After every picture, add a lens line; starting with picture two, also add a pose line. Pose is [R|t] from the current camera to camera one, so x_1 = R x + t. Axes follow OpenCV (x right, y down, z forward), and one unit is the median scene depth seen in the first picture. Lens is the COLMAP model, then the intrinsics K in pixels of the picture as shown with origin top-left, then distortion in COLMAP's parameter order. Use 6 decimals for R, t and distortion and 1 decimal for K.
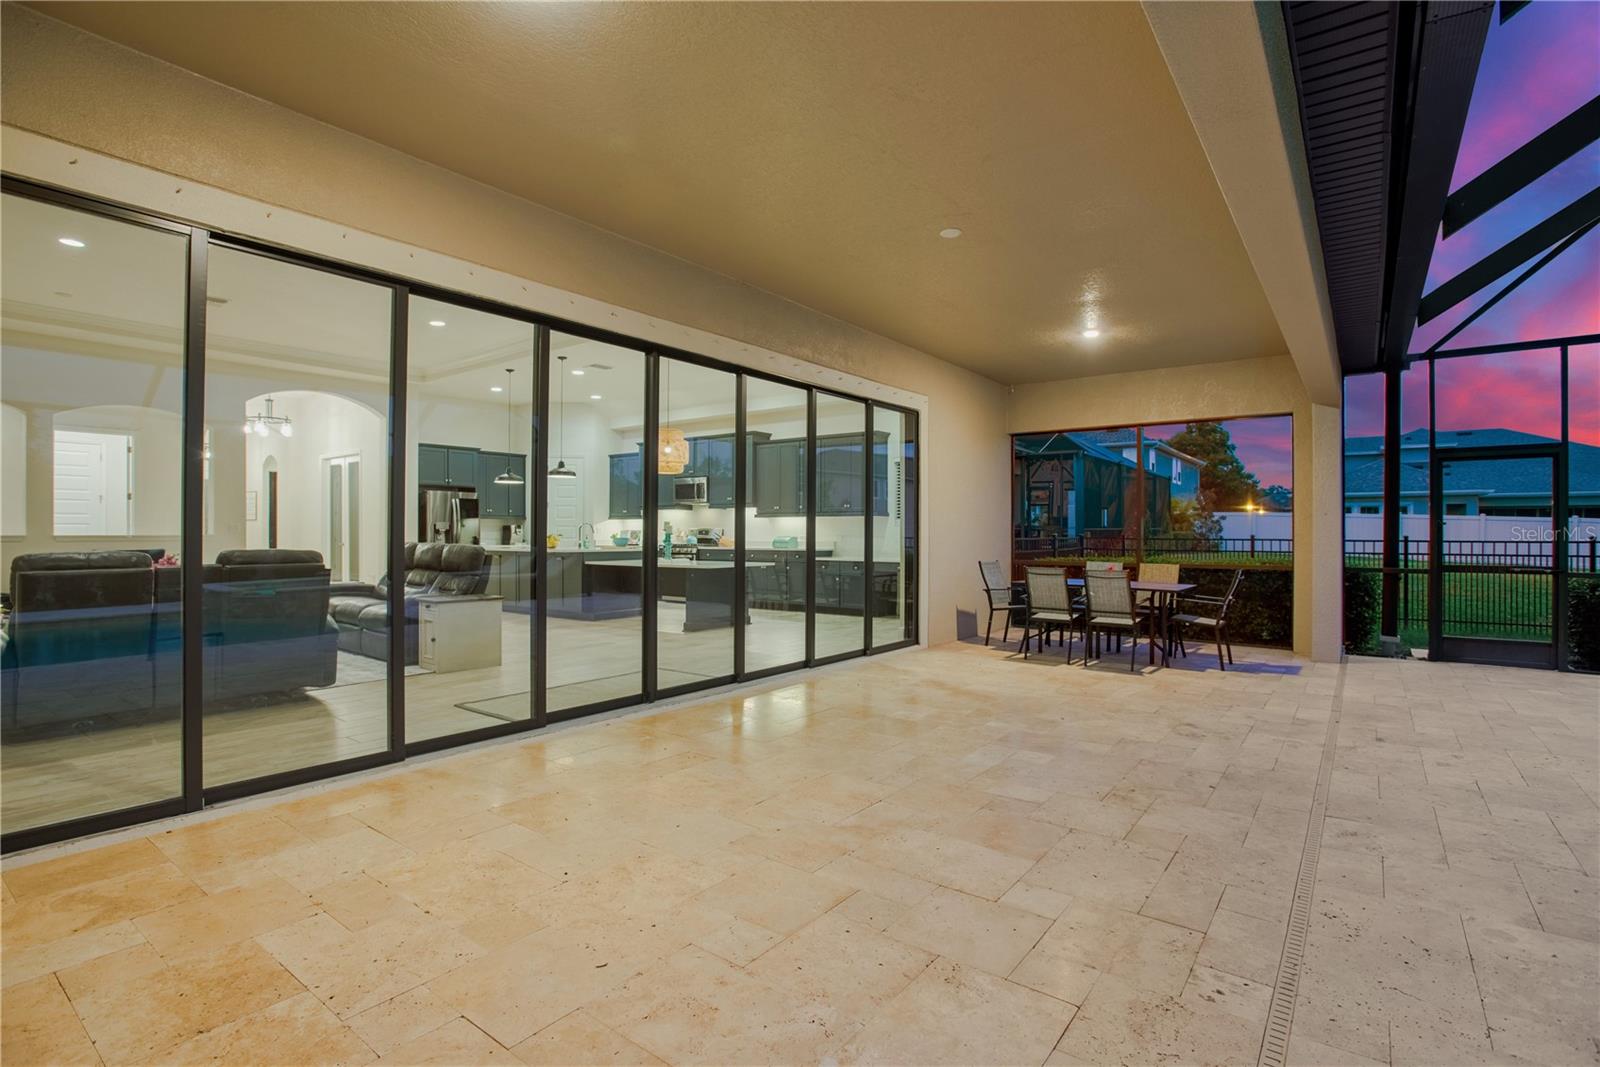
lens RADIAL K [[770.1, 0, 805.4], [0, 770.1, 532.5], [0, 0, 1]] dist [-0.058576, 0.021703]
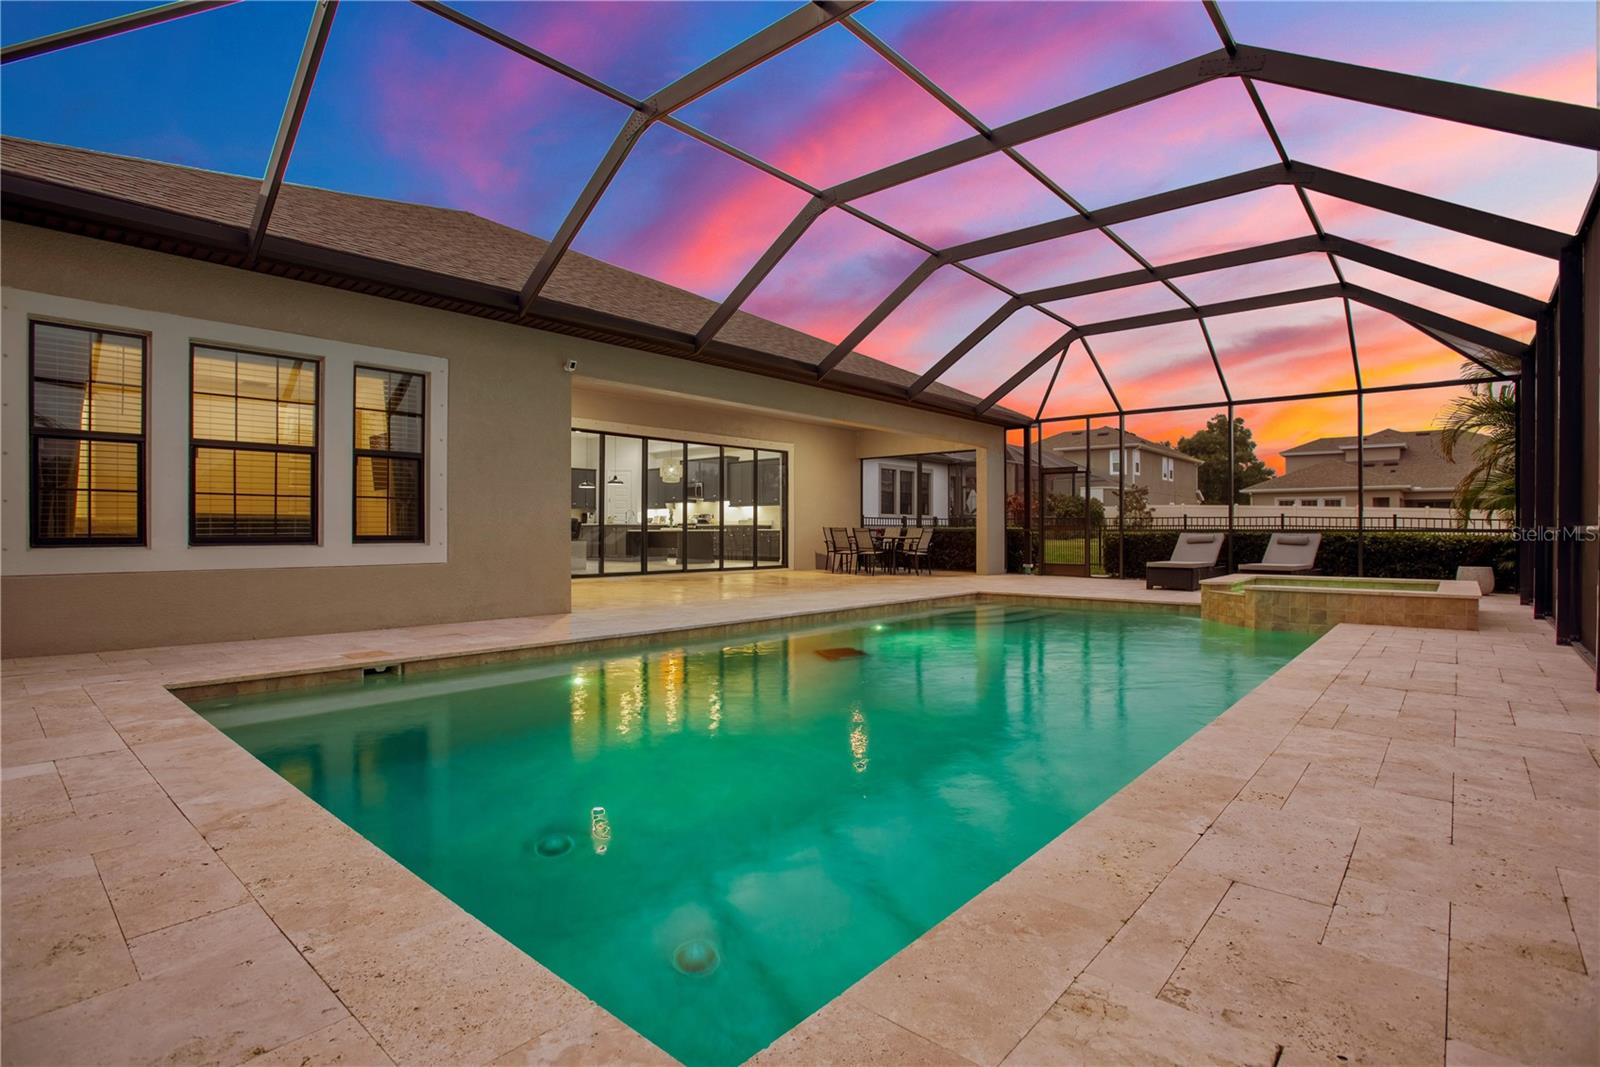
lens RADIAL K [[770.1, 0, 805.4], [0, 770.1, 532.5], [0, 0, 1]] dist [-0.058576, 0.021703]
pose [[0.996581, -0.001745, -0.082604, 0.242381], [0.001969, 0.999995, 0.002631, 0.032998], [0.082599, -0.002784, 0.996579, -0.671217]]
